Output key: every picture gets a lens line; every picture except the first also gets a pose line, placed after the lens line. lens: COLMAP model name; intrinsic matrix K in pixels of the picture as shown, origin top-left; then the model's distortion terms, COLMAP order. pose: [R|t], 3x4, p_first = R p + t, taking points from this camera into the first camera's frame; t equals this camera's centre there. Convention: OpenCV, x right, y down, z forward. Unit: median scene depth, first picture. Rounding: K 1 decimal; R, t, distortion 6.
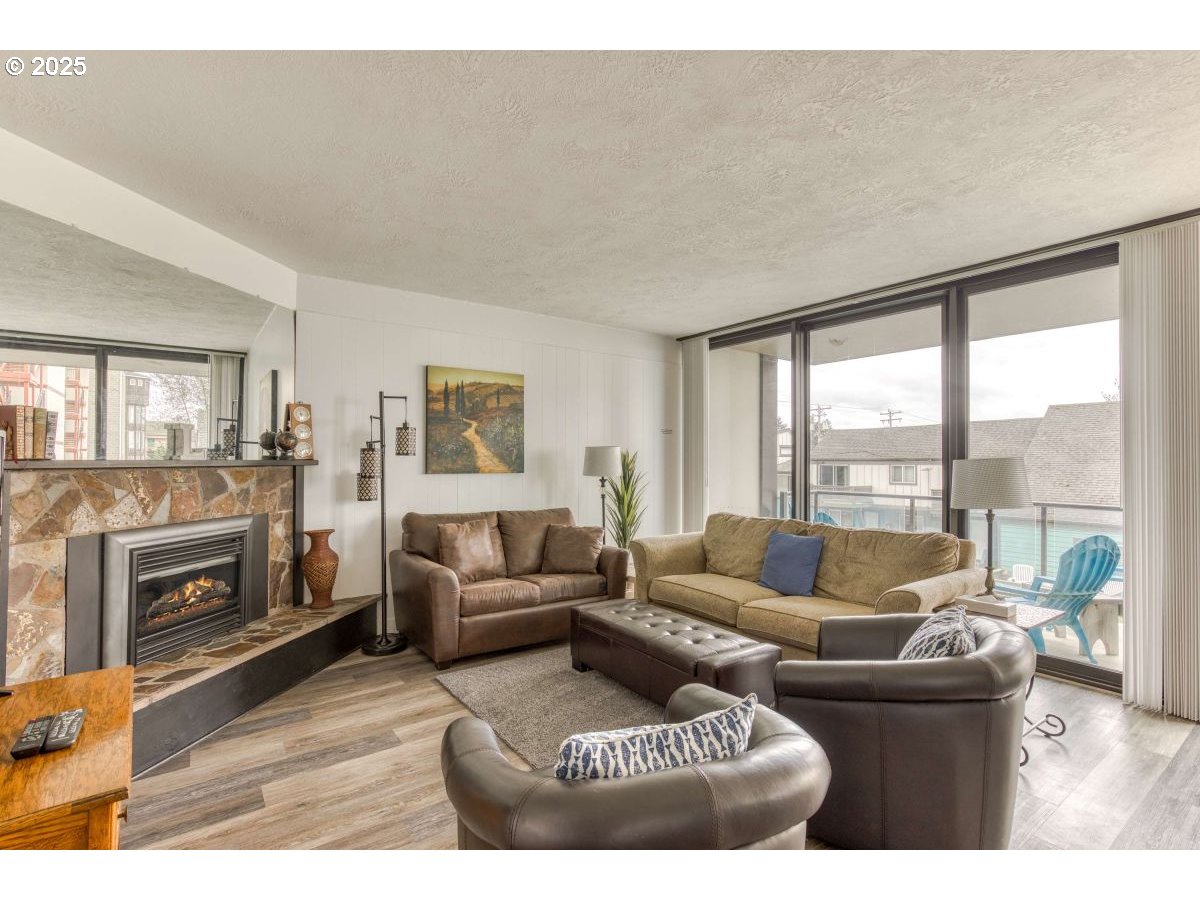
lens RADIAL K [[546.0, 0, 594.4], [0, 546.0, 454.0], [0, 0, 1]] dist [-0.000224, -0.000211]
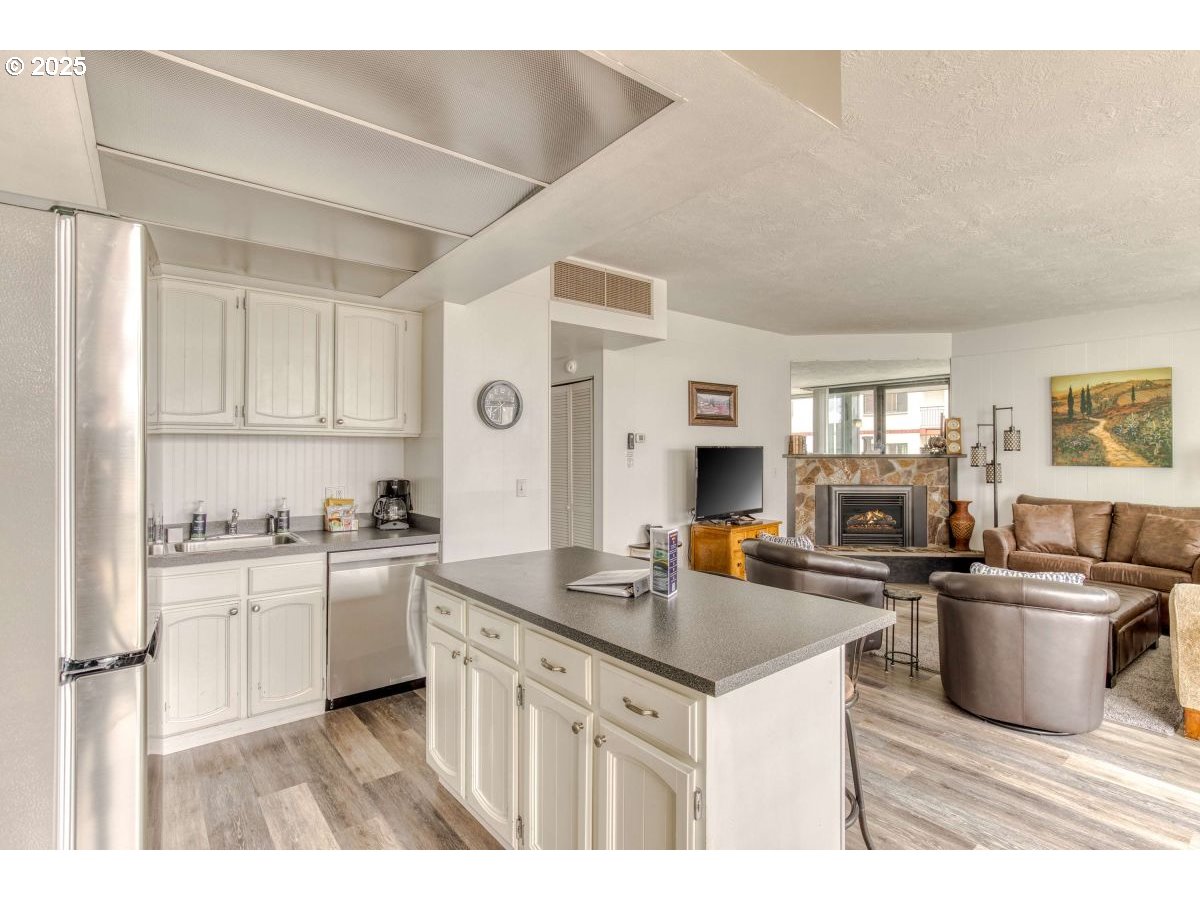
lens RADIAL K [[579.7, 0, 595.5], [0, 579.7, 453.4], [0, 0, 1]] dist [-0.001266, 0.000004]
pose [[0.061097, -0.001491, -0.998131, 1.047102], [0.011615, 0.999932, -0.000782, -0.001916], [0.998064, -0.011546, 0.061110, -0.116668]]
